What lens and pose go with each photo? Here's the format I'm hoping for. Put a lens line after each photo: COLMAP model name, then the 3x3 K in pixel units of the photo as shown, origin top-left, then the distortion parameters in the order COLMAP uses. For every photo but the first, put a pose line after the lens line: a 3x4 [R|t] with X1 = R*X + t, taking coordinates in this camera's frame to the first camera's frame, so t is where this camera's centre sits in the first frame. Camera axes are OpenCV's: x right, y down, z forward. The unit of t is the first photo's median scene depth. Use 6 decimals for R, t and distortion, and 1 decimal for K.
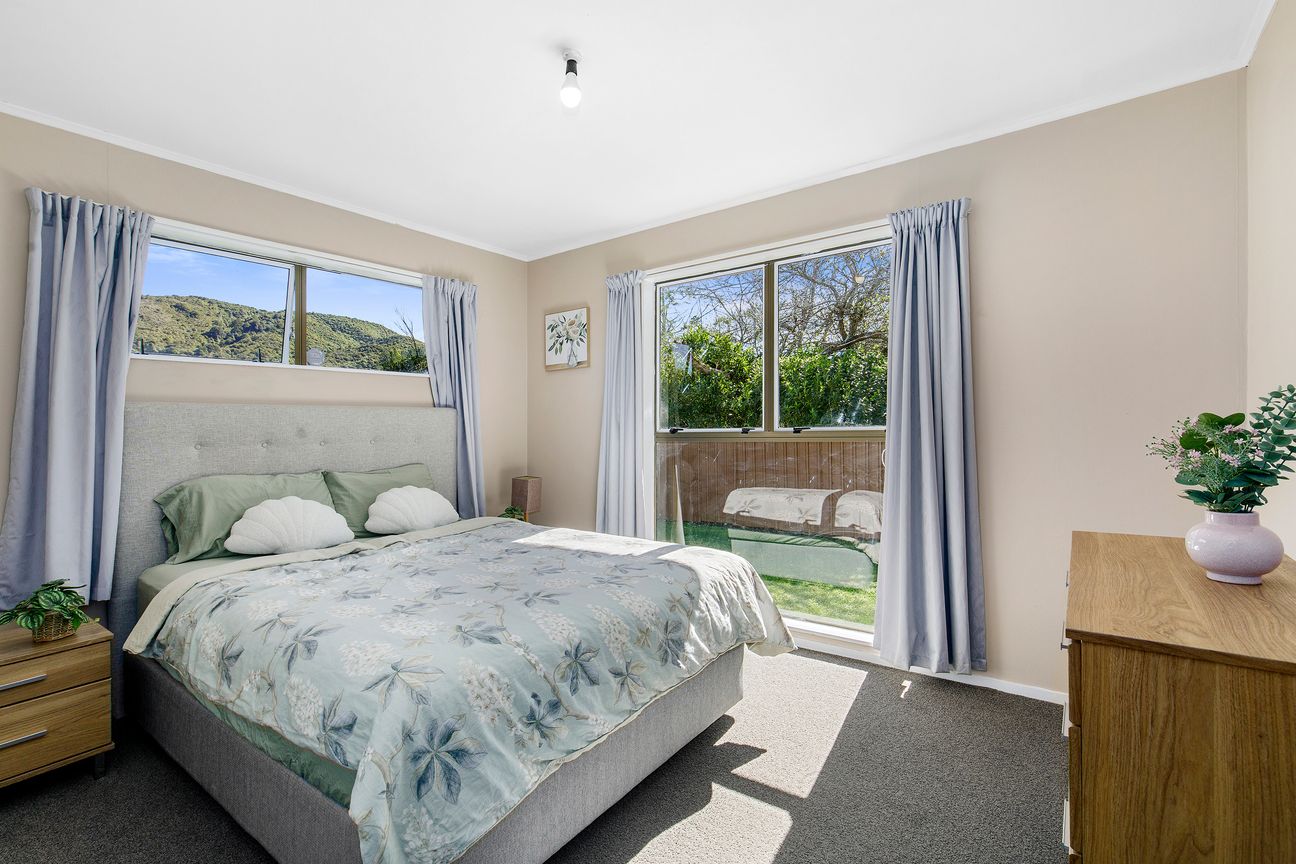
lens RADIAL K [[593.8, 0, 640.9], [0, 593.8, 432.8], [0, 0, 1]] dist [0.014042, -0.000016]
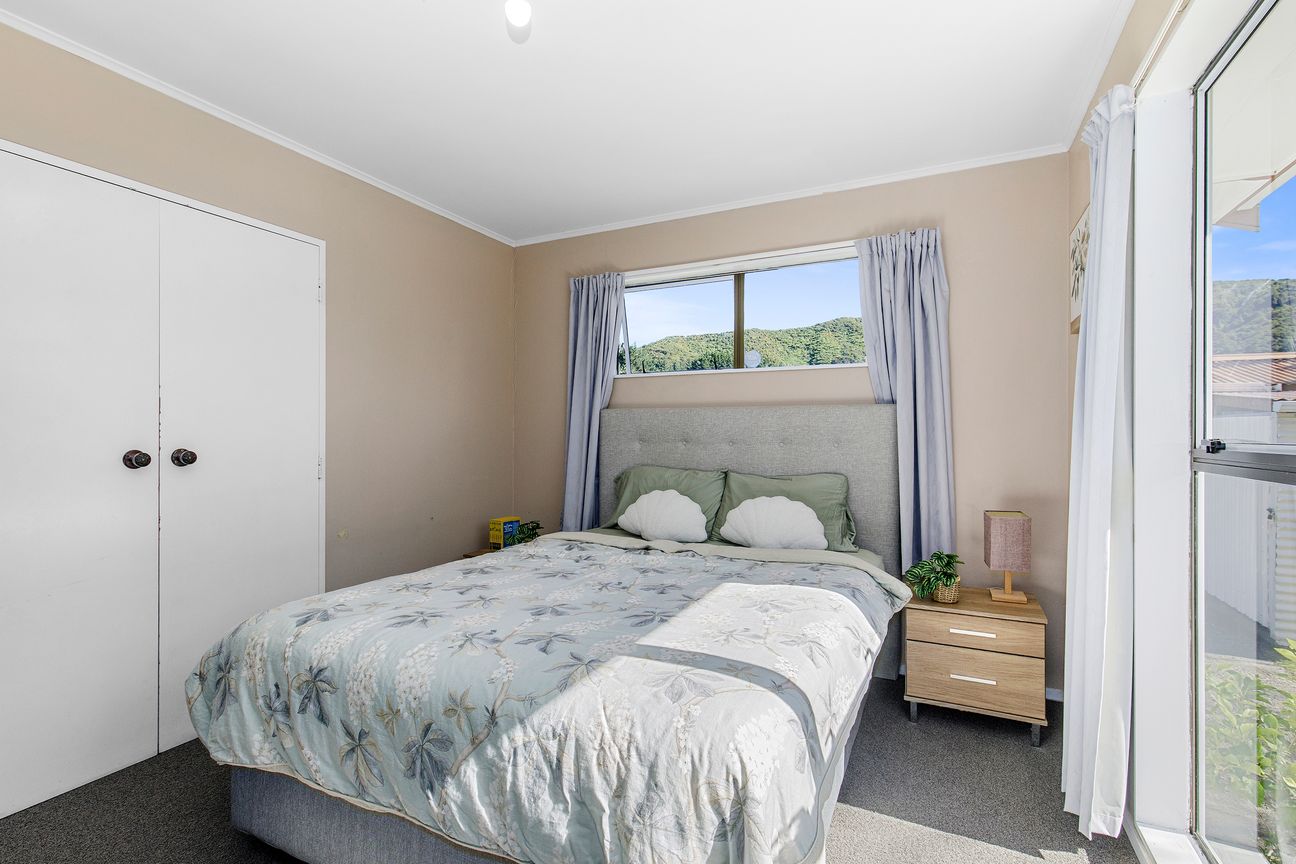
lens RADIAL K [[593.8, 0, 640.9], [0, 593.8, 432.8], [0, 0, 1]] dist [0.014042, -0.000016]
pose [[0.172809, 0.018708, -0.984778, 0.540901], [-0.014650, 0.999758, 0.016422, -0.018923], [0.984846, 0.011590, 0.173041, 0.808249]]
